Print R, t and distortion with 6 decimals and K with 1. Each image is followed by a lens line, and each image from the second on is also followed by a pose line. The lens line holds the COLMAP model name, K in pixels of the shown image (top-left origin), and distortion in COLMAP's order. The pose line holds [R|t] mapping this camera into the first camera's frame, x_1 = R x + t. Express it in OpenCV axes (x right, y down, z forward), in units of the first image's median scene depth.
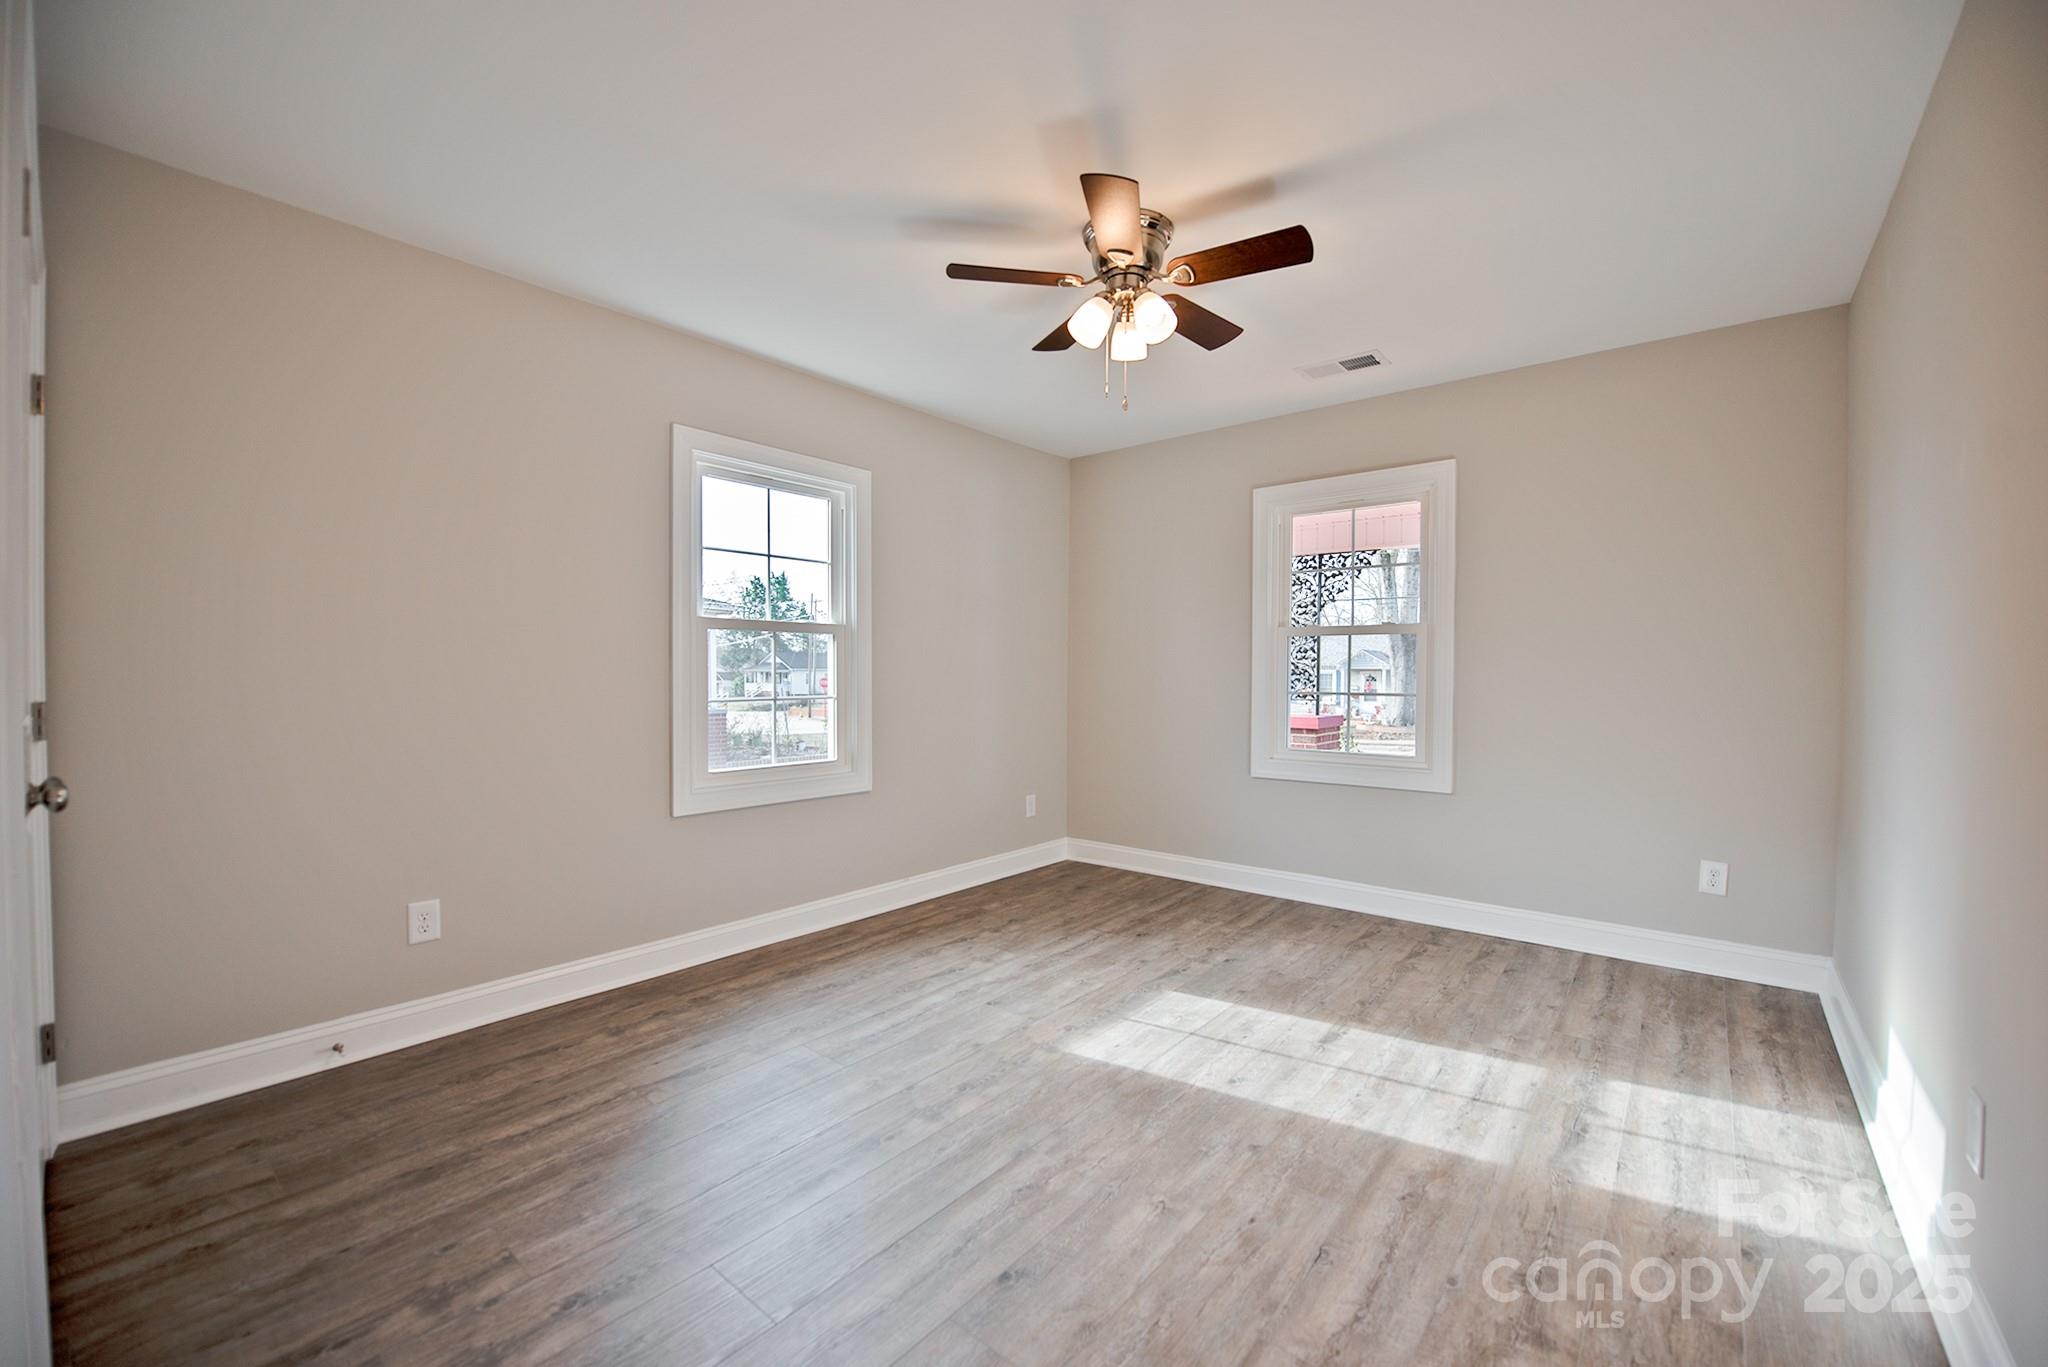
lens RADIAL K [[830.1, 0, 1016.9], [0, 830.1, 674.1], [0, 0, 1]] dist [-0.016766, -0.000712]
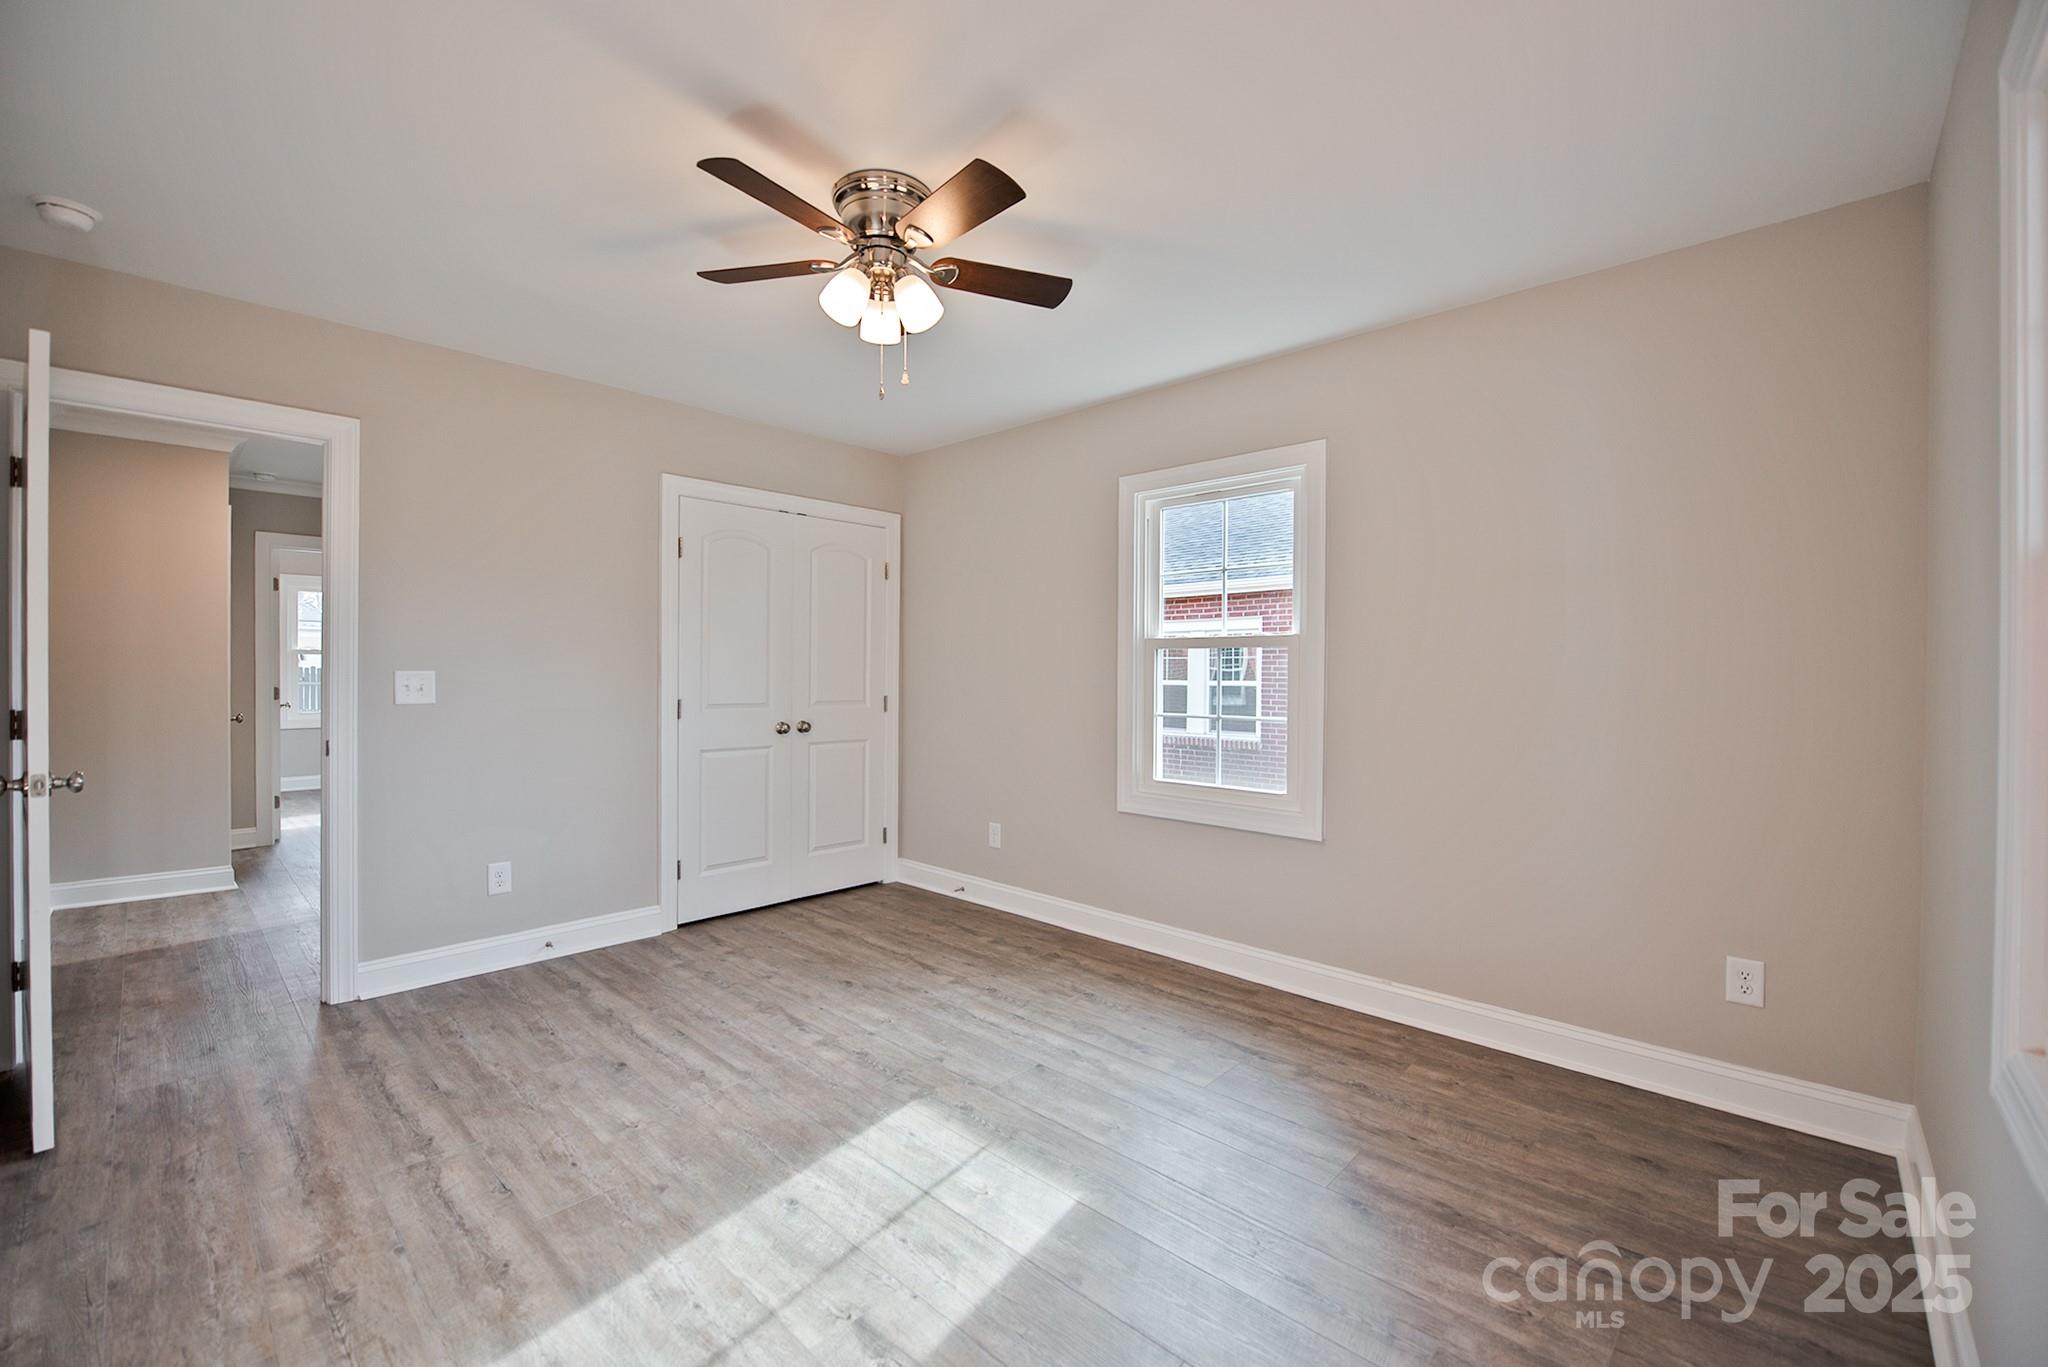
lens RADIAL K [[830.1, 0, 1012.2], [0, 830.1, 675.6], [0, 0, 1]] dist [-0.016766, -0.000712]
pose [[-0.057524, 0.002271, -0.998342, 0.966606], [-0.011155, 0.999934, 0.002918, -0.026944], [0.998282, 0.011305, -0.057495, 1.150601]]
